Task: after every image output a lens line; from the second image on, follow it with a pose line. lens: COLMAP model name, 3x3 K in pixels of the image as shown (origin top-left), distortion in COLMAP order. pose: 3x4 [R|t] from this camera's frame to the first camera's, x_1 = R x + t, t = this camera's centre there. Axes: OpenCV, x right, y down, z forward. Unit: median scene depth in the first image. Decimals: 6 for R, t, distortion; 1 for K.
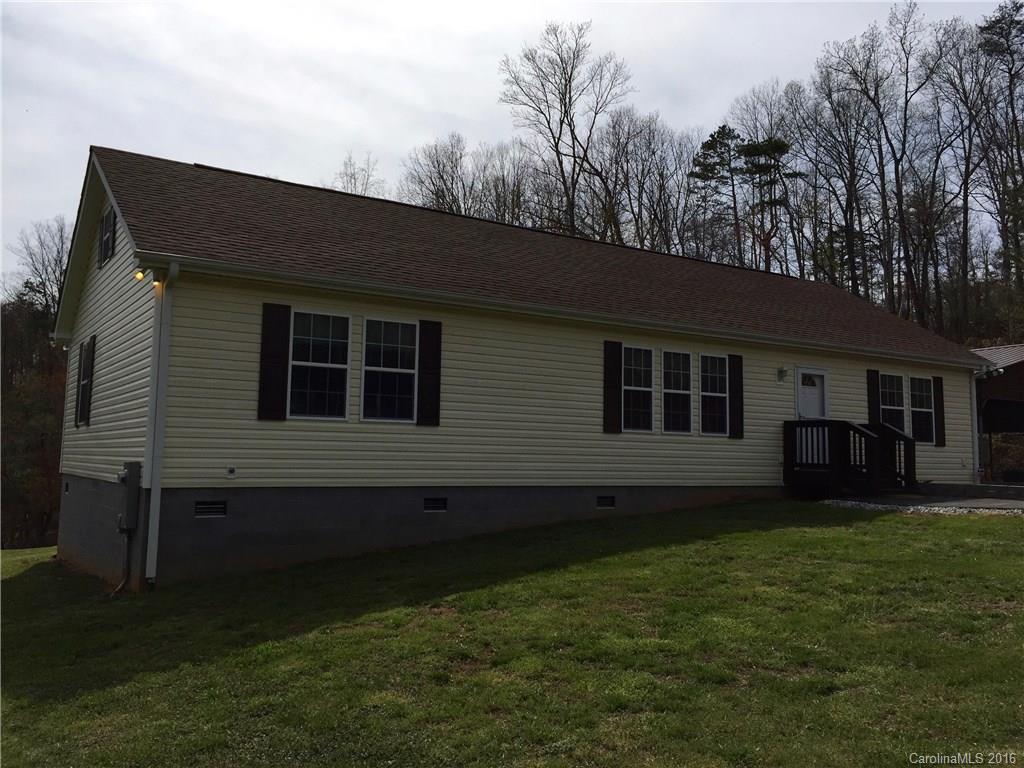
lens RADIAL K [[877.0, 0, 509.8], [0, 877.0, 378.4], [0, 0, 1]] dist [0.077701, -0.108926]
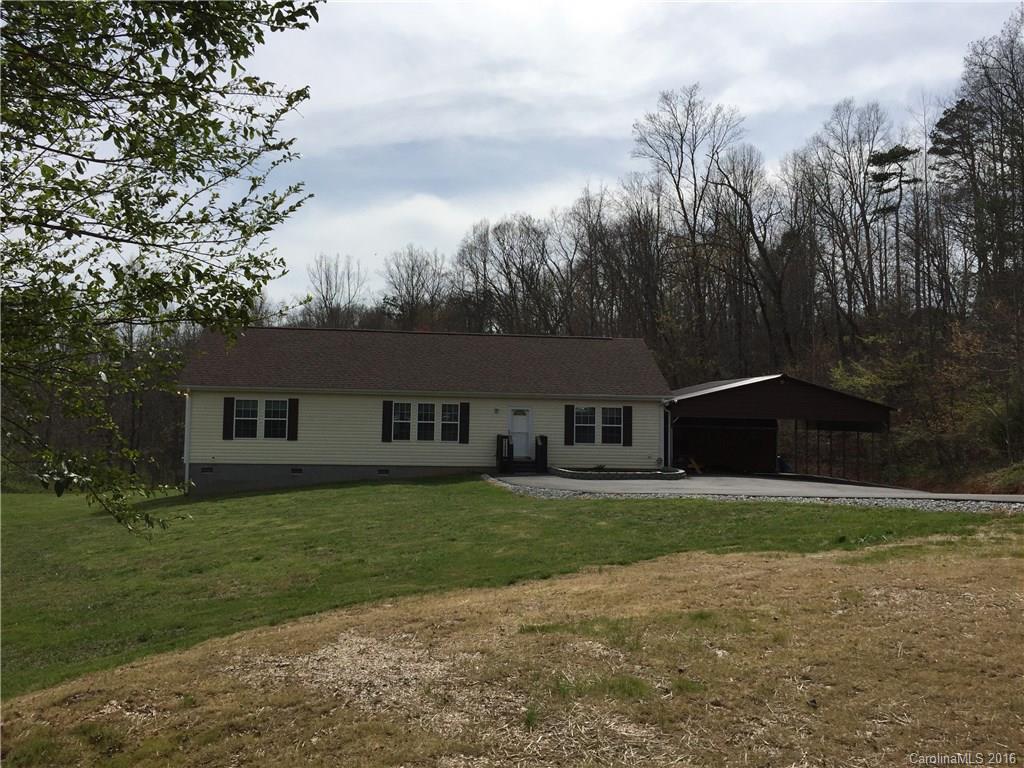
lens RADIAL K [[877.0, 0, 509.8], [0, 877.0, 378.4], [0, 0, 1]] dist [0.077701, -0.108926]
pose [[0.894218, -0.012981, -0.447444, 1.360603], [0.034930, 0.998555, 0.040840, -0.174883], [0.446267, -0.052149, 0.893379, -0.830858]]
